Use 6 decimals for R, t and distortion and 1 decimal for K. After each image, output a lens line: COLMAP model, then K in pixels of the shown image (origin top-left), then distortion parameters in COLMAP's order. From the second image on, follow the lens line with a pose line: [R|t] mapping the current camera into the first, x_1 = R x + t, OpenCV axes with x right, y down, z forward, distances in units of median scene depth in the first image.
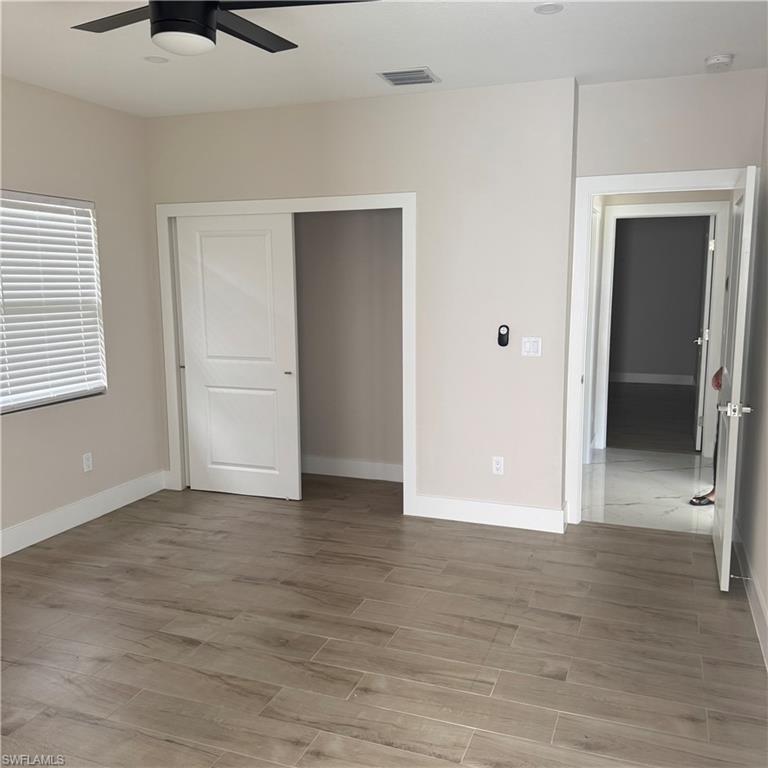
lens RADIAL K [[723.3, 0, 384.5], [0, 723.3, 386.7], [0, 0, 1]] dist [0.175309, -0.384068]
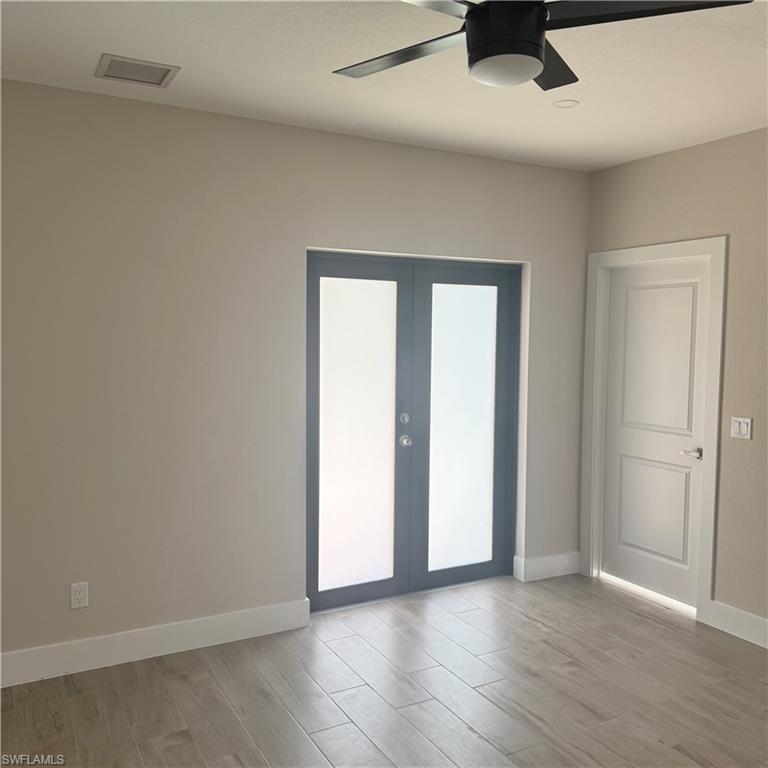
lens RADIAL K [[722.5, 0, 382.0], [0, 722.5, 382.9], [0, 0, 1]] dist [-0.002429, -0.016279]
pose [[-0.758902, -0.043441, 0.649755, -0.617109], [0.091859, 0.980655, 0.172853, -0.233447], [-0.644694, 0.190865, -0.740230, 1.532973]]
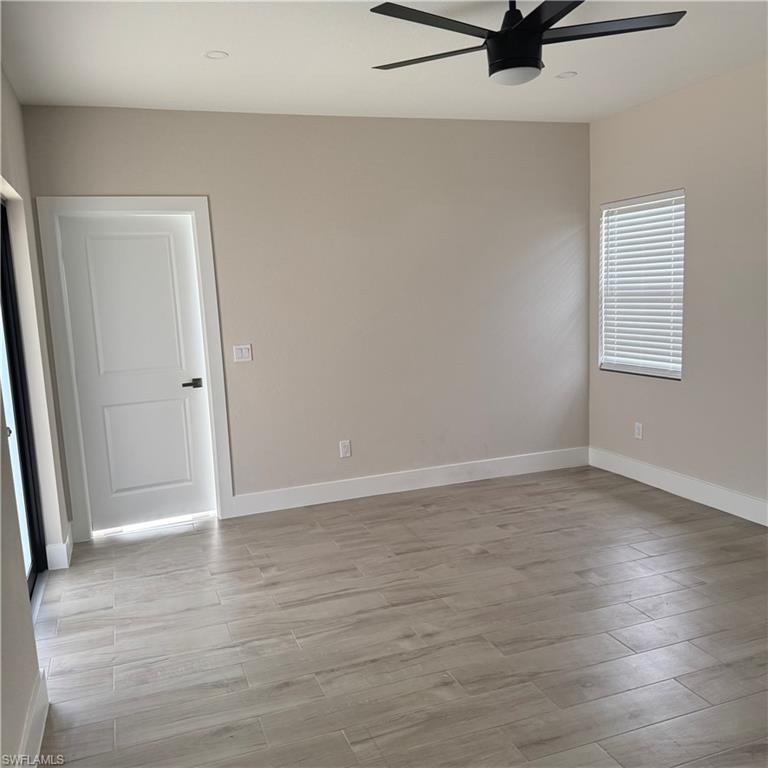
lens RADIAL K [[723.3, 0, 384.5], [0, 723.3, 386.7], [0, 0, 1]] dist [0.175309, -0.384068]
pose [[-0.752675, 0.135349, -0.644329, 0.645435], [-0.046920, 0.965126, 0.257546, -0.242017], [0.656718, 0.224081, -0.720076, 1.609513]]
